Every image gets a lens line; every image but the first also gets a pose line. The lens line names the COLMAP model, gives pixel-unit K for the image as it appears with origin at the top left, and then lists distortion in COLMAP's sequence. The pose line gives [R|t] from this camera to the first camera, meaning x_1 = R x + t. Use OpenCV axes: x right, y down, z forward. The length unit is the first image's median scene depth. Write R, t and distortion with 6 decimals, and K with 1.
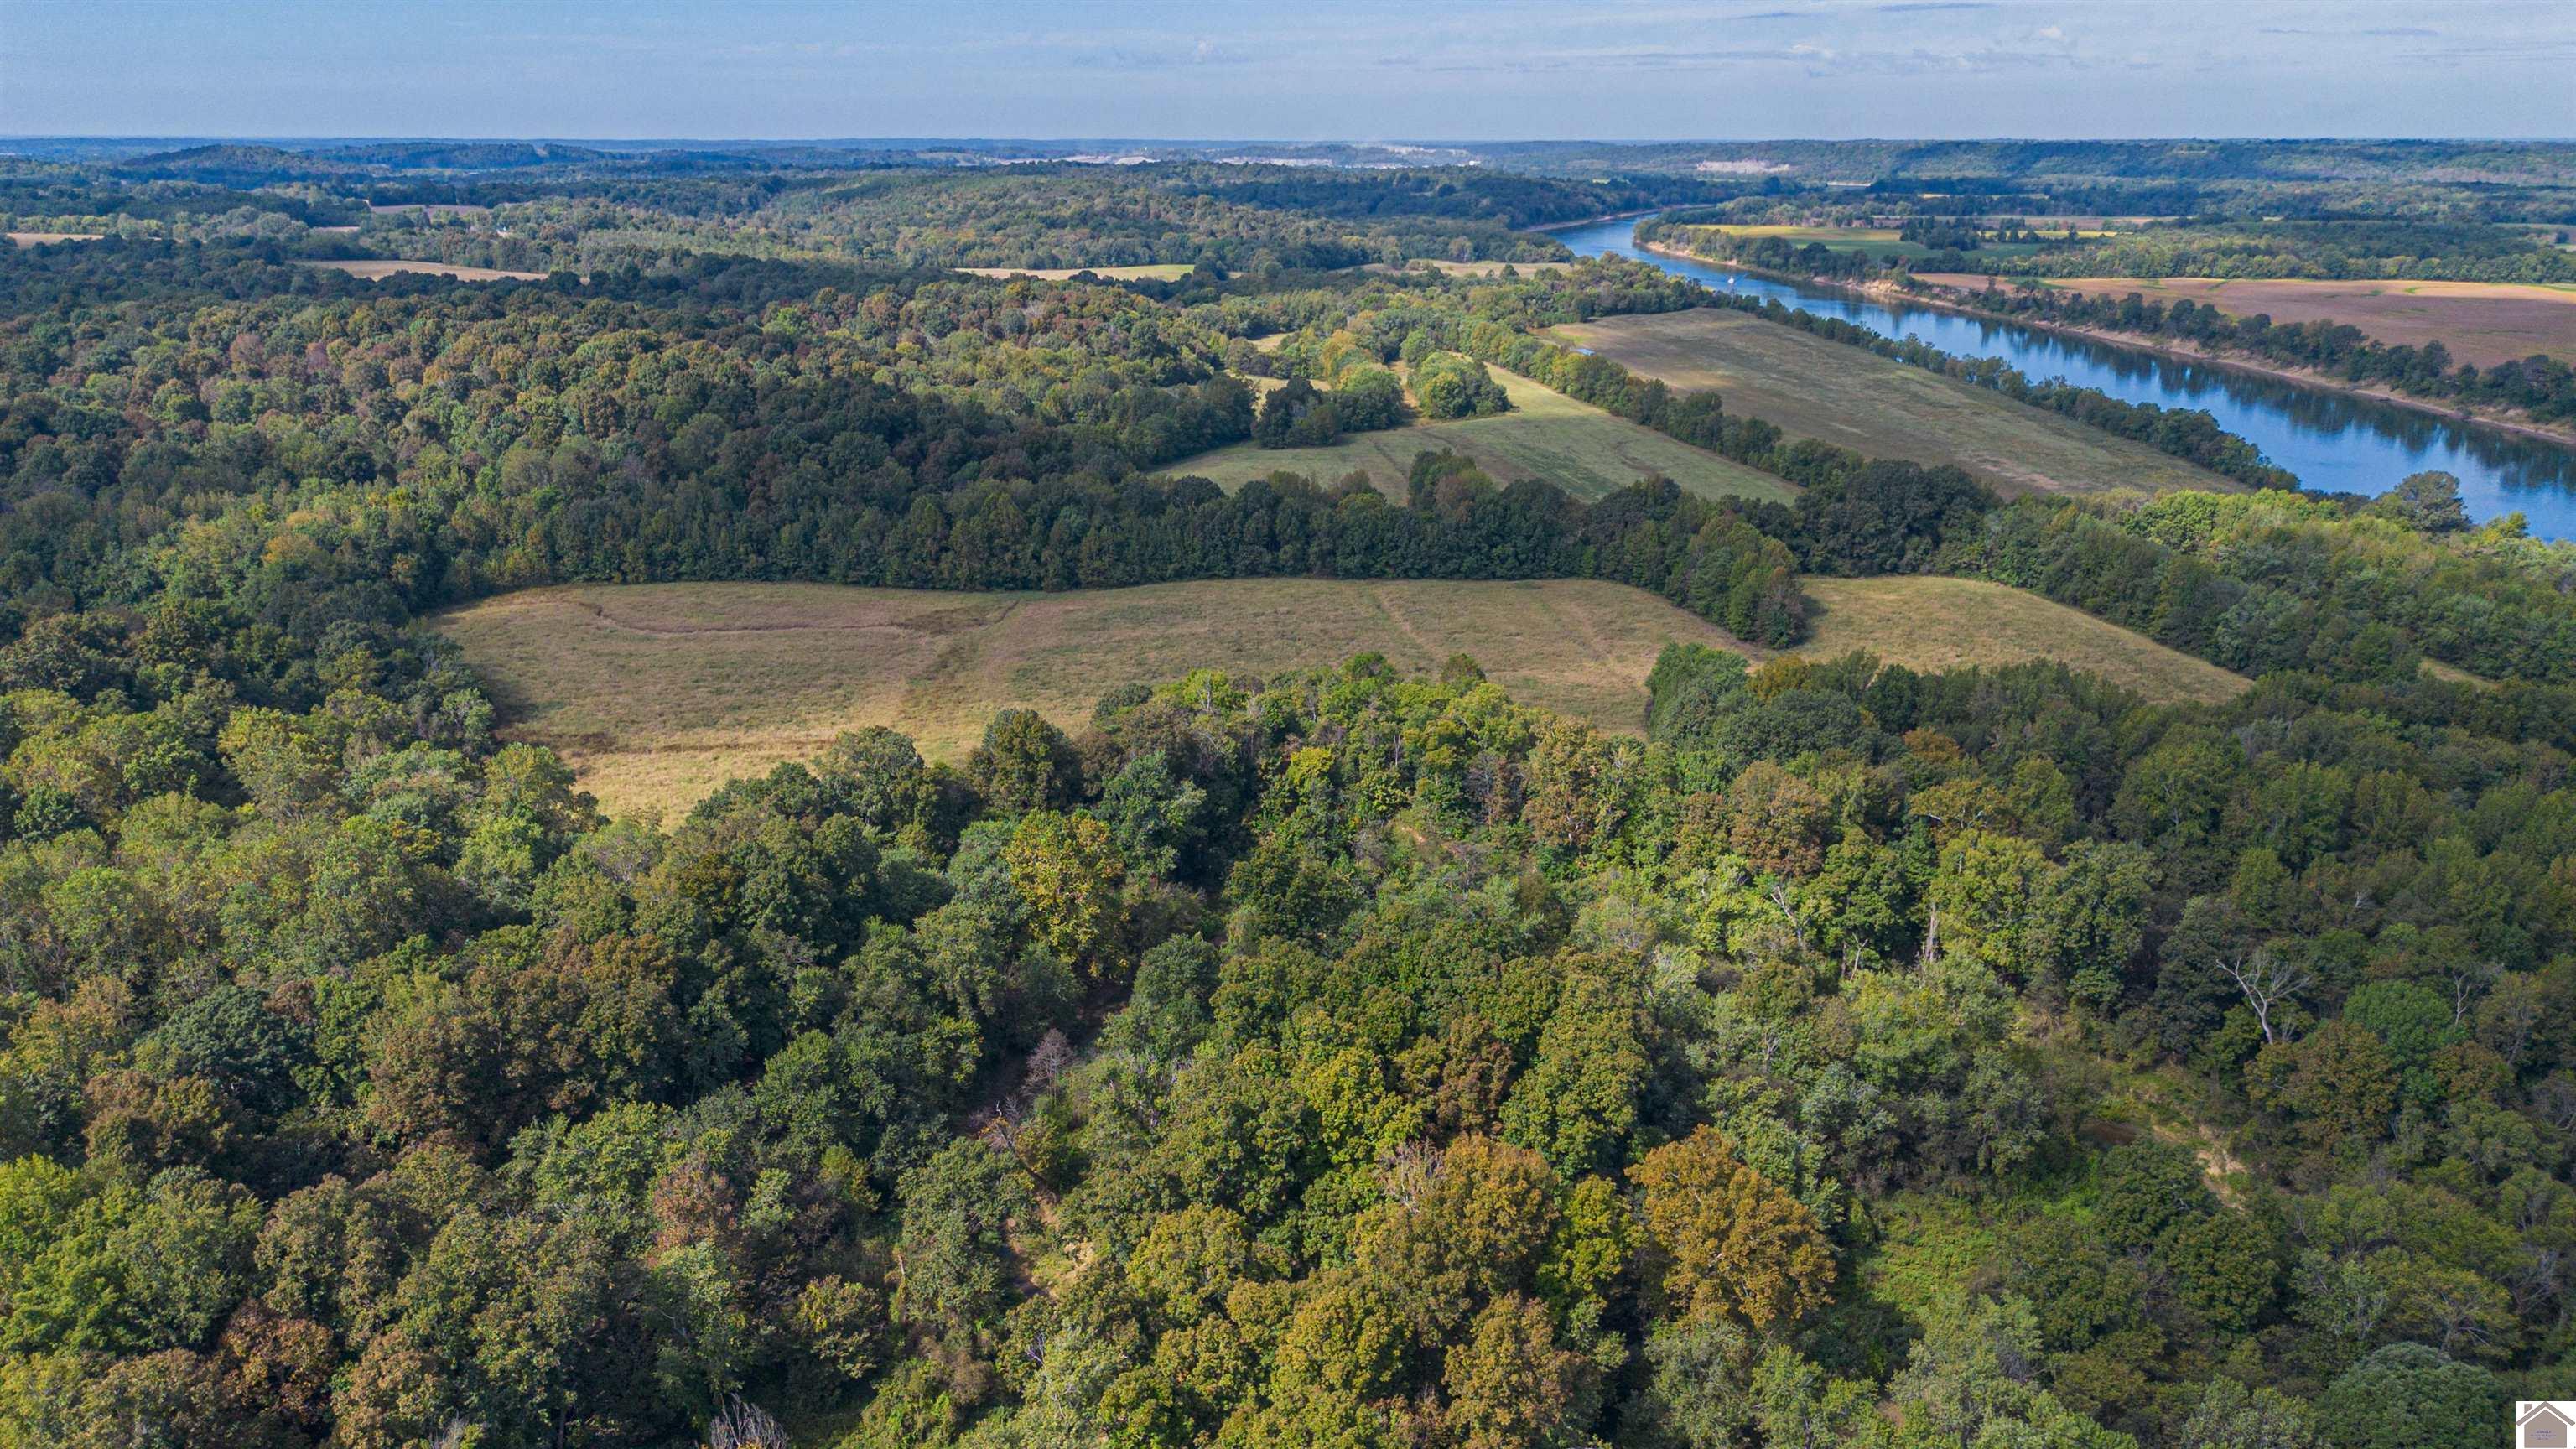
lens RADIAL K [[1853.6, 0, 1333.3], [0, 1853.6, 814.1], [0, 0, 1]] dist [0.073630, -0.071115]
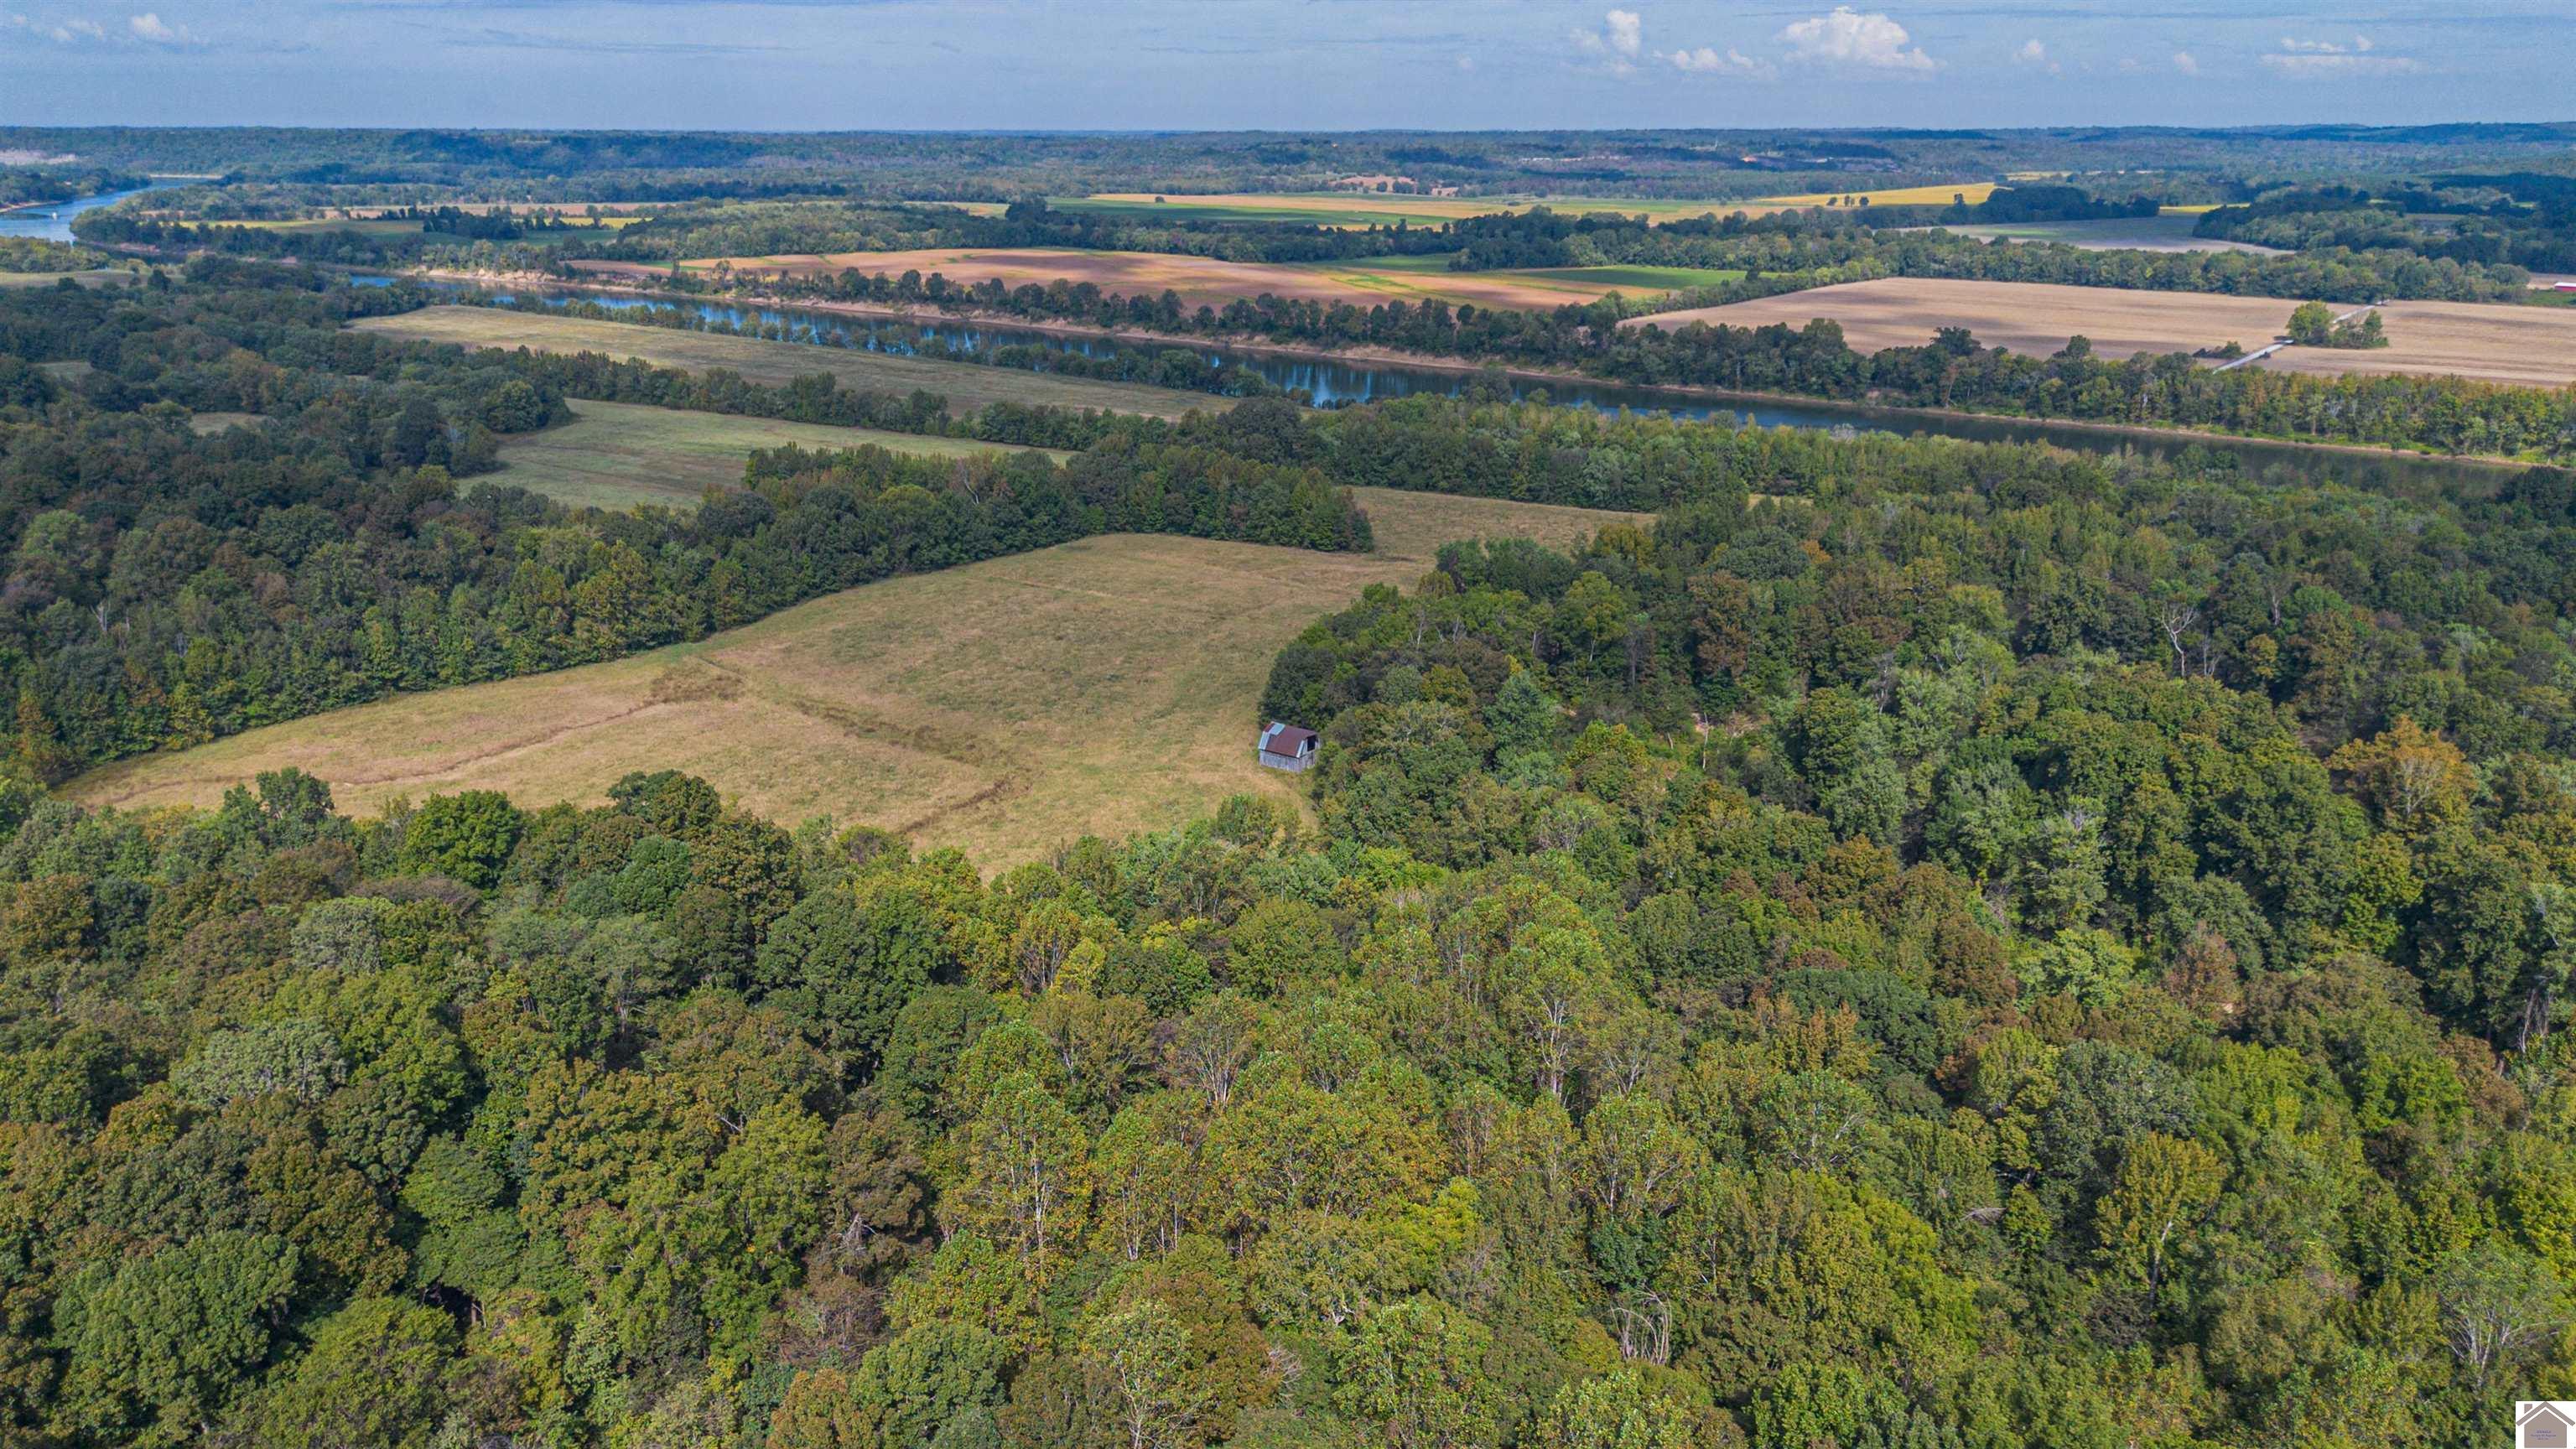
lens RADIAL K [[1853.6, 0, 1282.1], [0, 1853.6, 718.1], [0, 0, 1]] dist [0.073630, -0.071115]
pose [[0.660162, -0.230558, 0.714863, -0.338236], [0.259616, 0.963108, 0.070872, -0.042532], [-0.704830, 0.138803, 0.695664, 0.114805]]
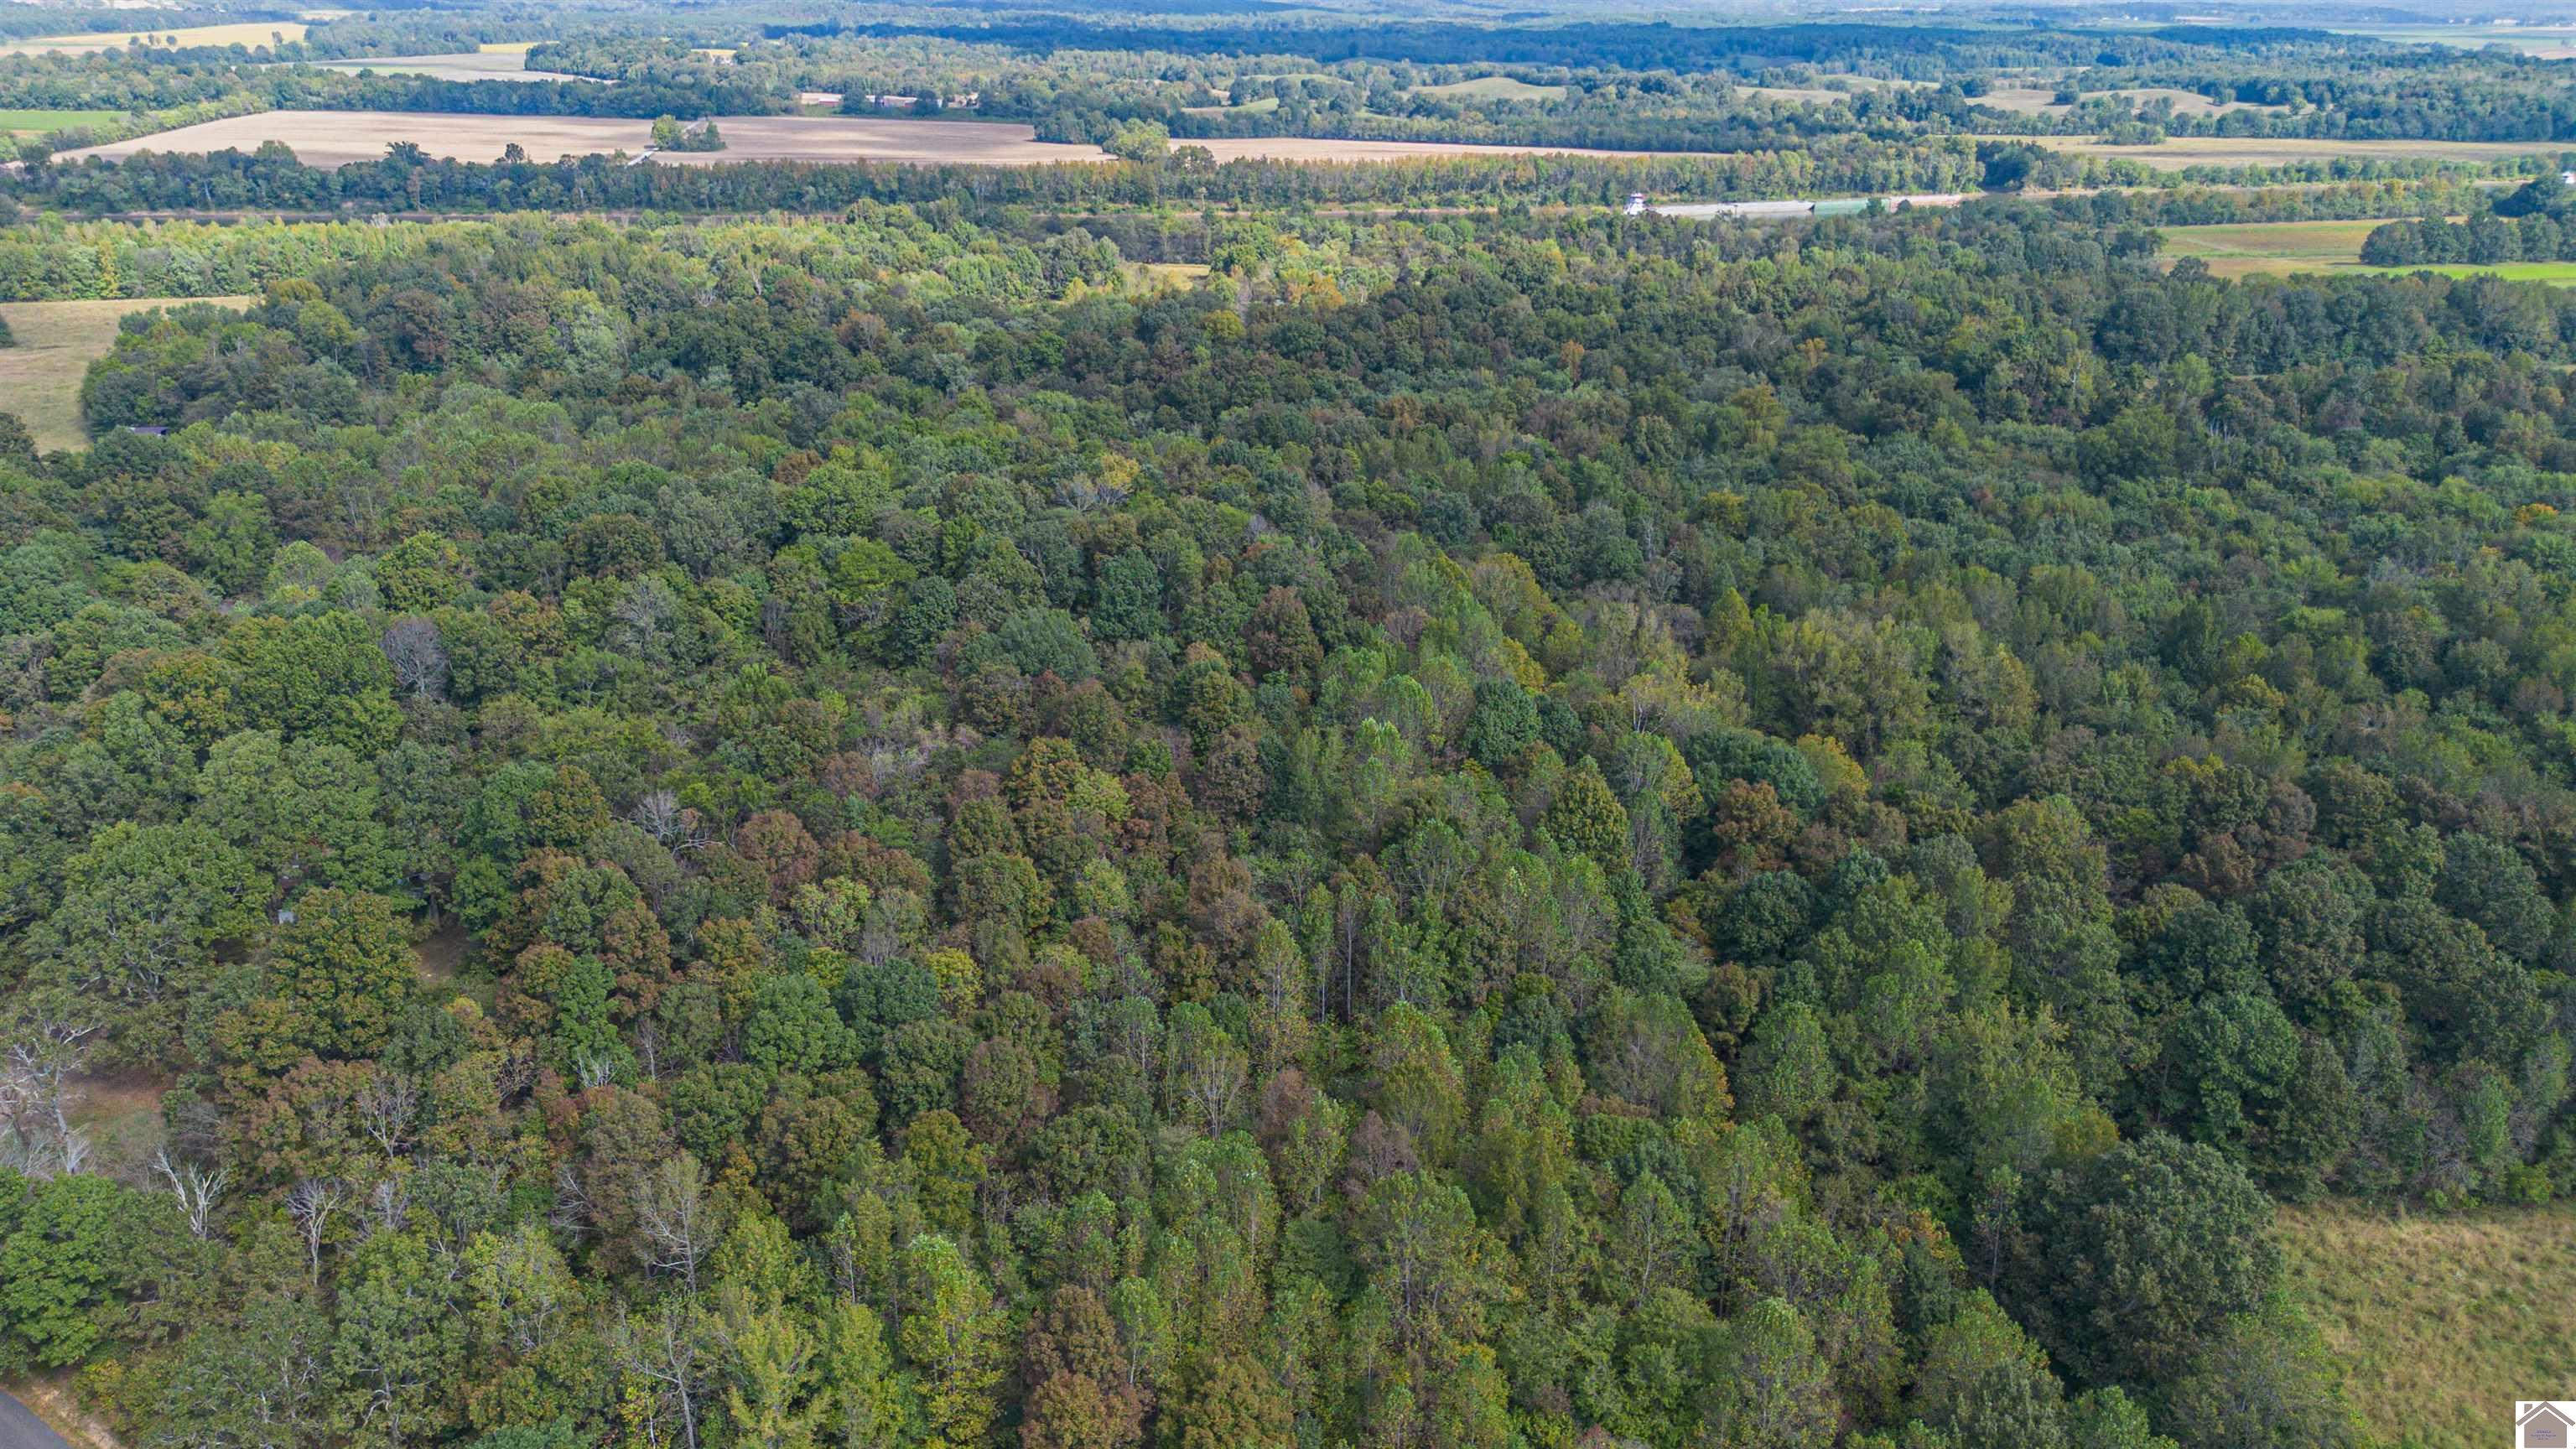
lens RADIAL K [[1853.6, 0, 1281.9], [0, 1853.6, 709.5], [0, 0, 1]] dist [0.073630, -0.071115]
pose [[-0.102442, -0.367046, 0.924545, -0.596586], [0.329831, 0.864321, 0.379684, -0.038926], [-0.938465, 0.343839, 0.032521, 0.100820]]
